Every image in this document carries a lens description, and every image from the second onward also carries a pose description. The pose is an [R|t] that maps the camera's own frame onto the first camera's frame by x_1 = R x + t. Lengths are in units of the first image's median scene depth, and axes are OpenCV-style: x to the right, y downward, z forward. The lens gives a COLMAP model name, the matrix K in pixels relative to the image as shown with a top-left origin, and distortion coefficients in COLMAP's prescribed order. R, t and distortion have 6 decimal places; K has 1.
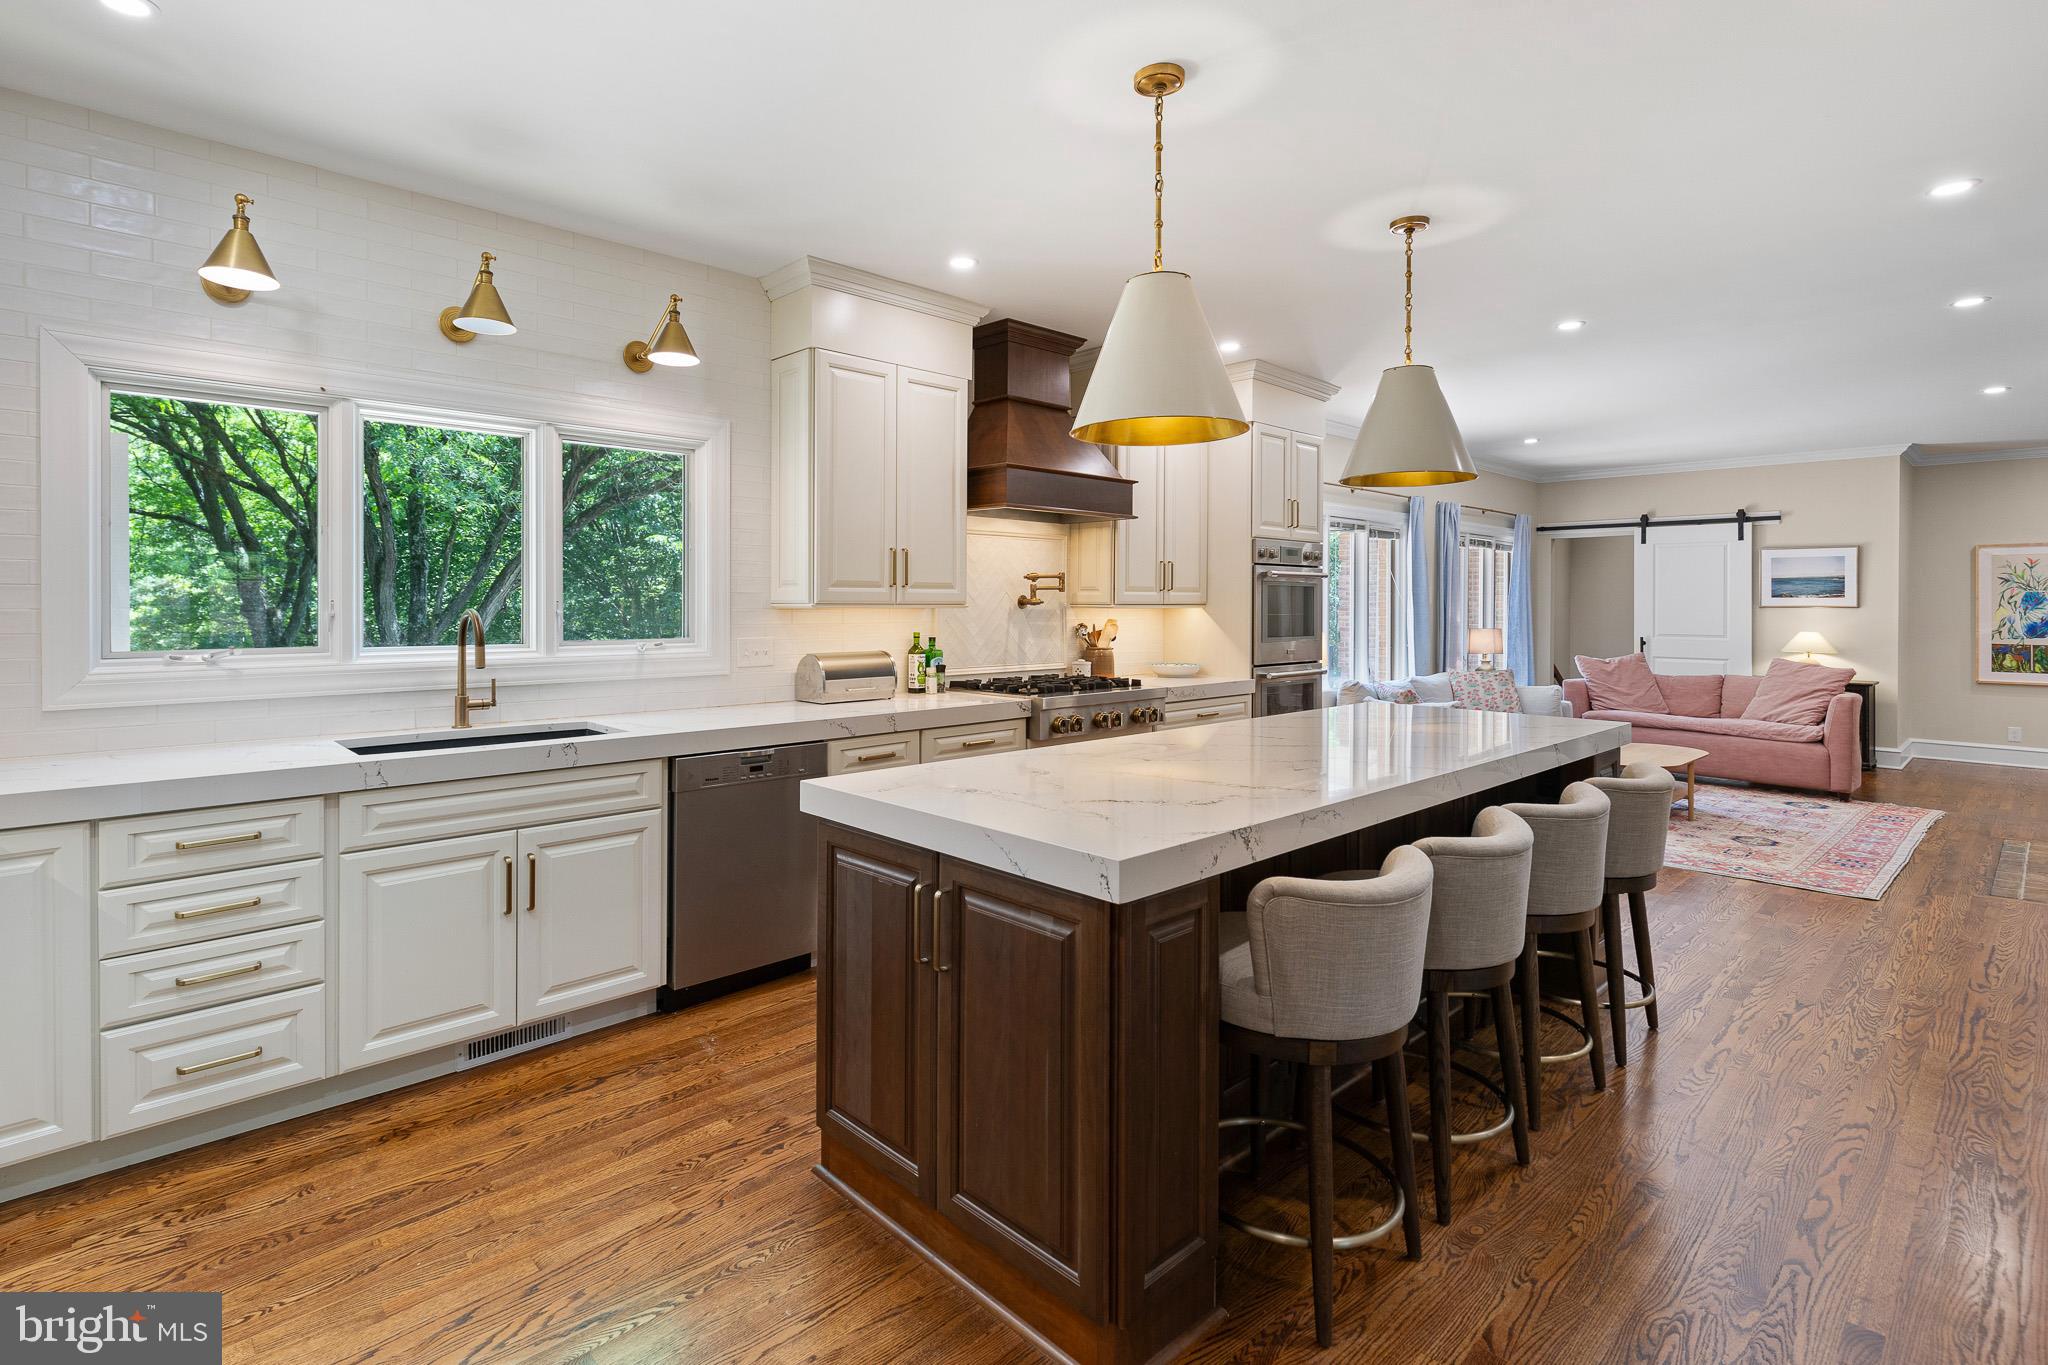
lens RADIAL K [[978.6, 0, 972.3], [0, 978.6, 606.8], [0, 0, 1]] dist [0.003396, 0.000906]
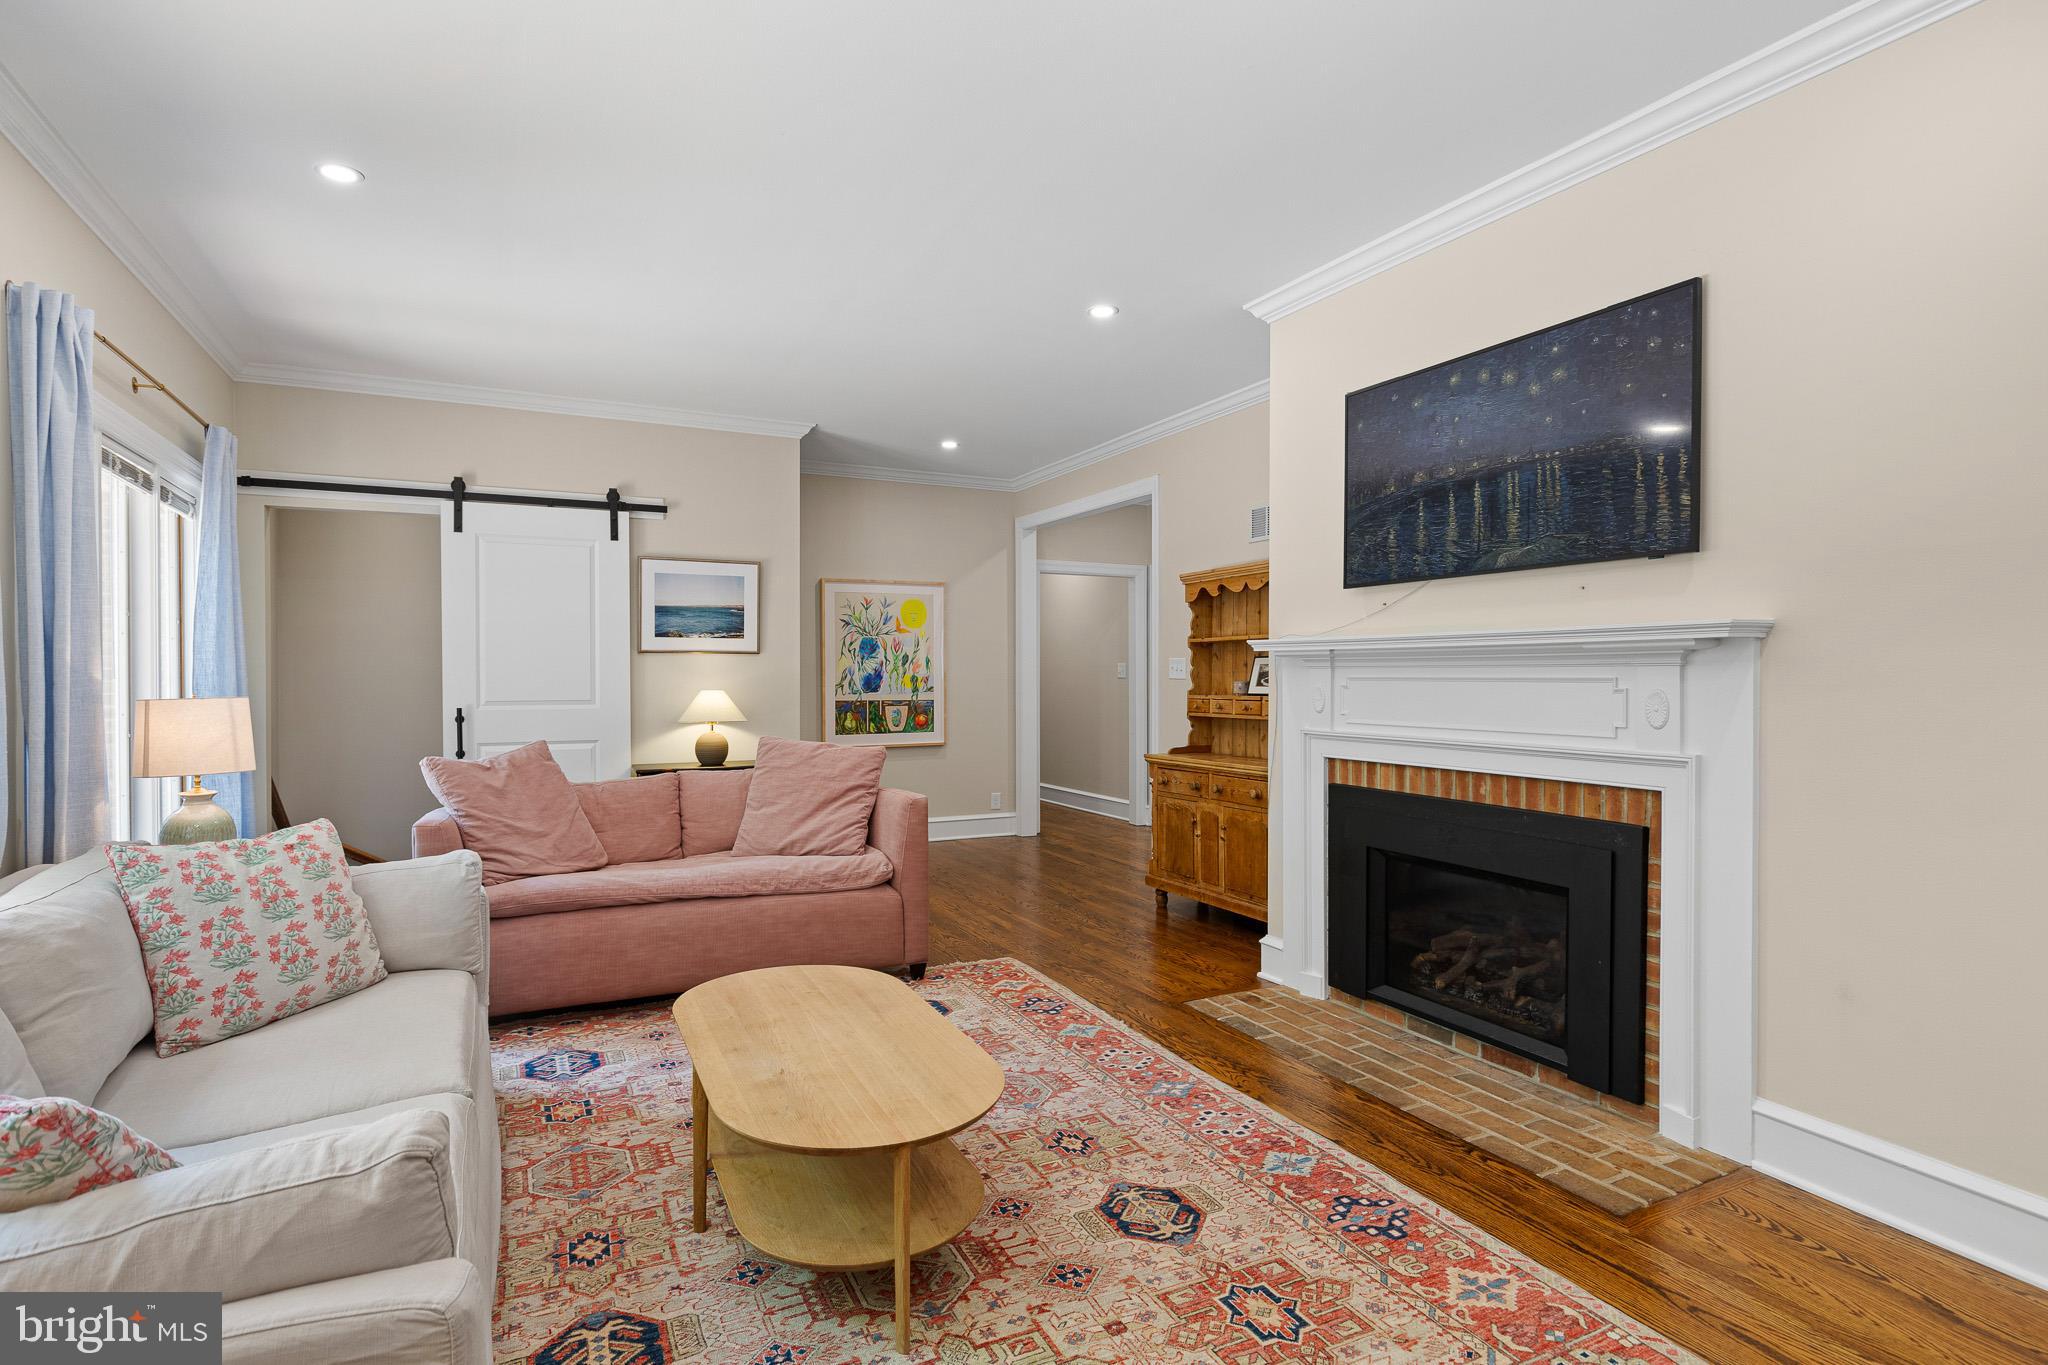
lens RADIAL K [[1047.9, 0, 1033.8], [0, 1047.9, 685.6], [0, 0, 1]] dist [0.000014, 0.000182]
pose [[0.274534, -0.014319, 0.961471, 0.265639], [0.004588, 0.999897, 0.013581, 0.014959], [-0.961567, 0.000683, 0.274571, 0.646432]]
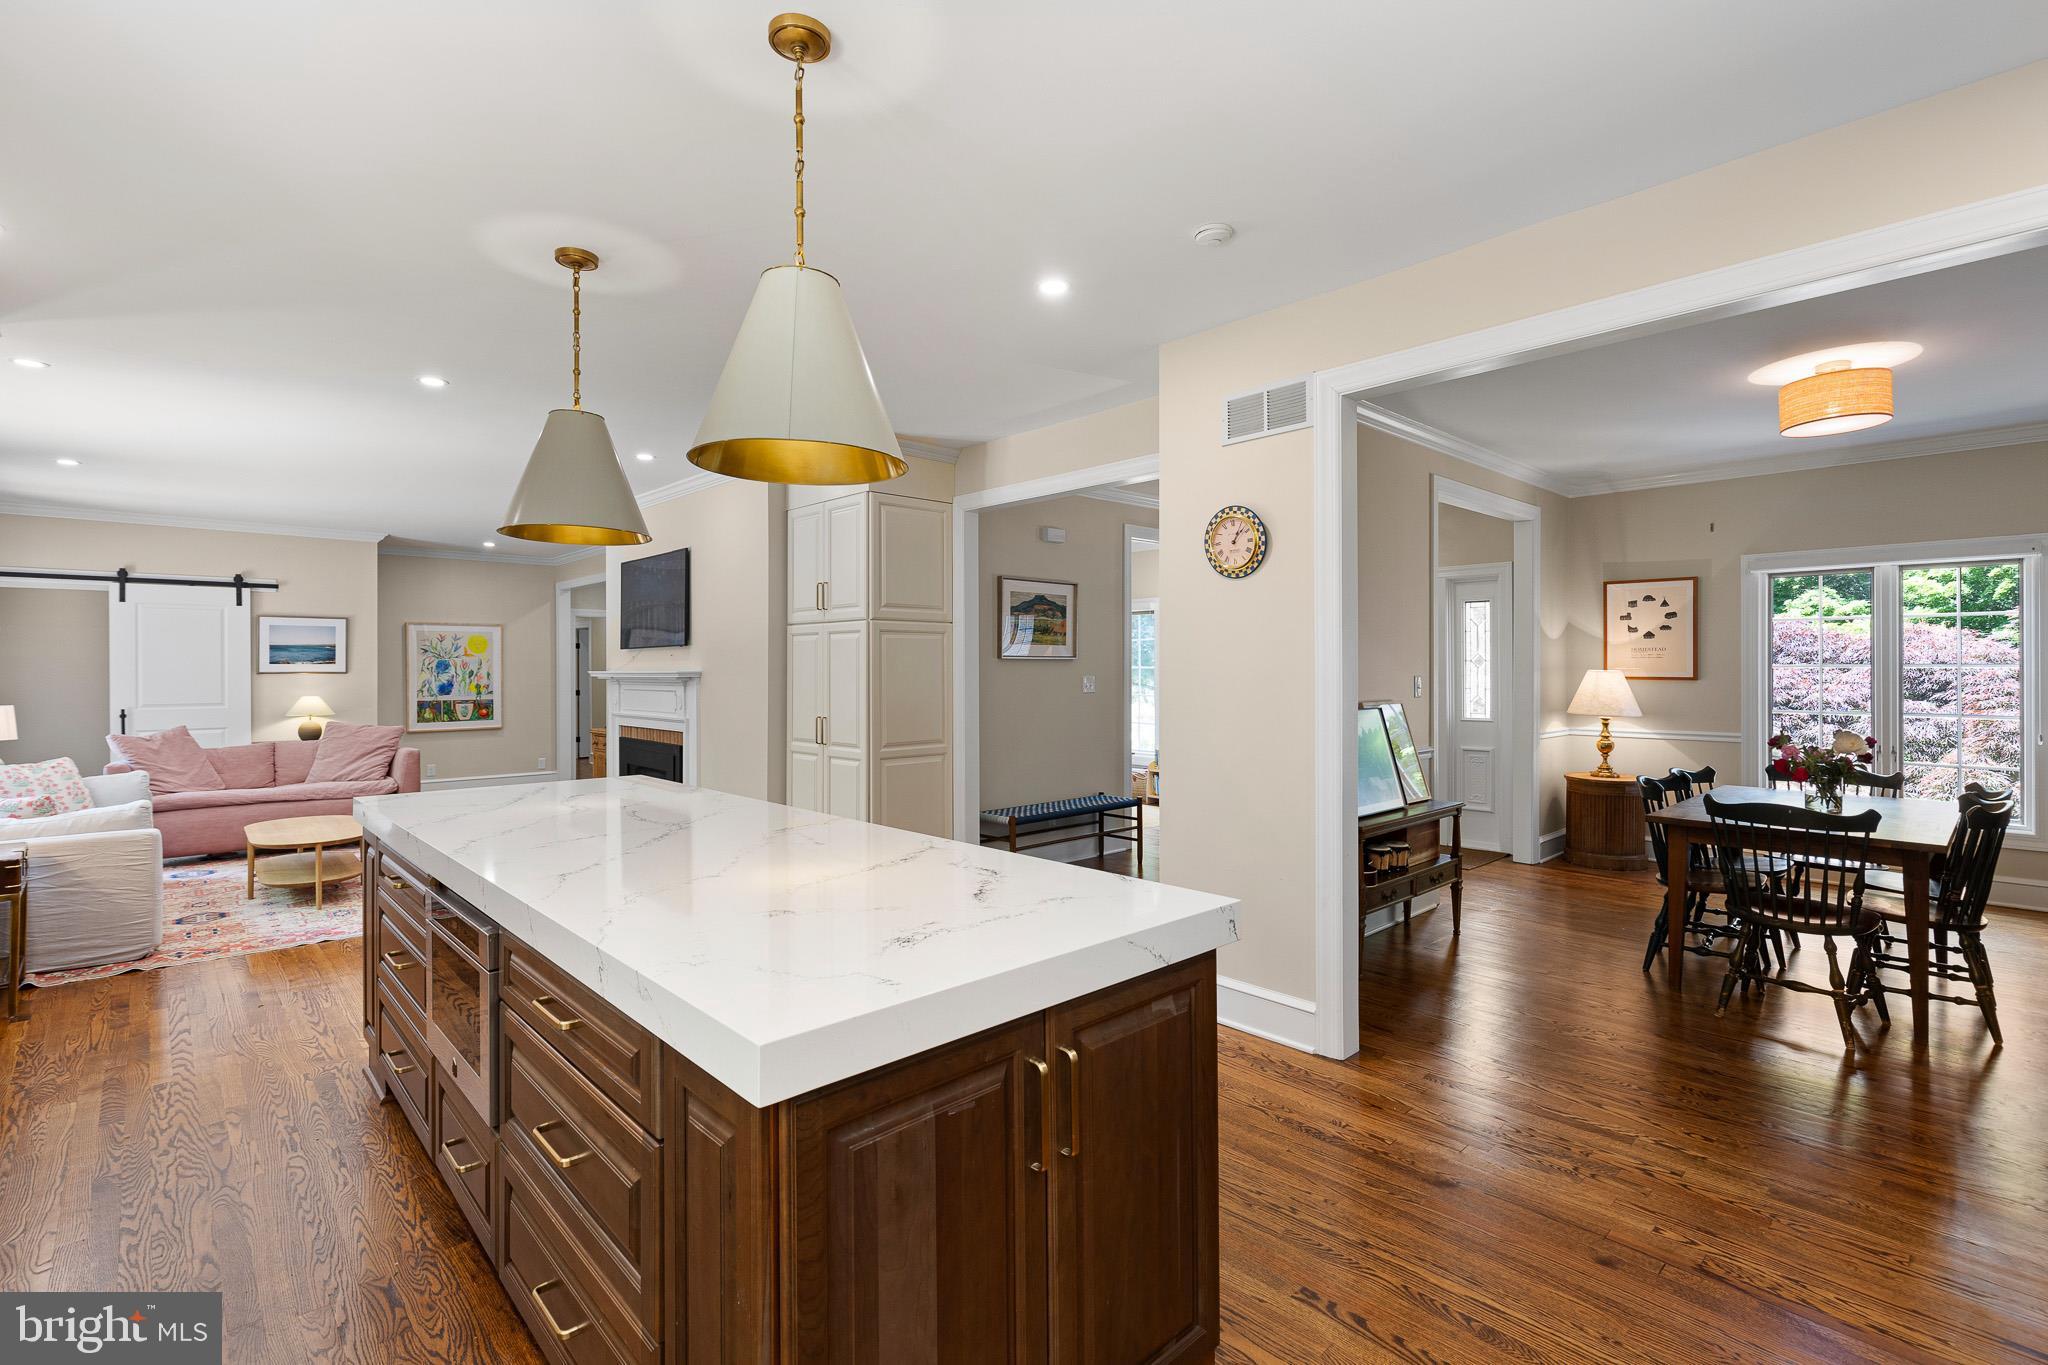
lens RADIAL K [[929.9, 0, 1022.4], [0, 929.9, 670.3], [0, 0, 1]] dist [0.005383, 0.000242]
pose [[-0.008674, -0.004544, 0.999952, -0.180083], [0.006618, 0.999968, 0.004602, -0.002276], [-0.999940, 0.006658, -0.008643, 0.247987]]
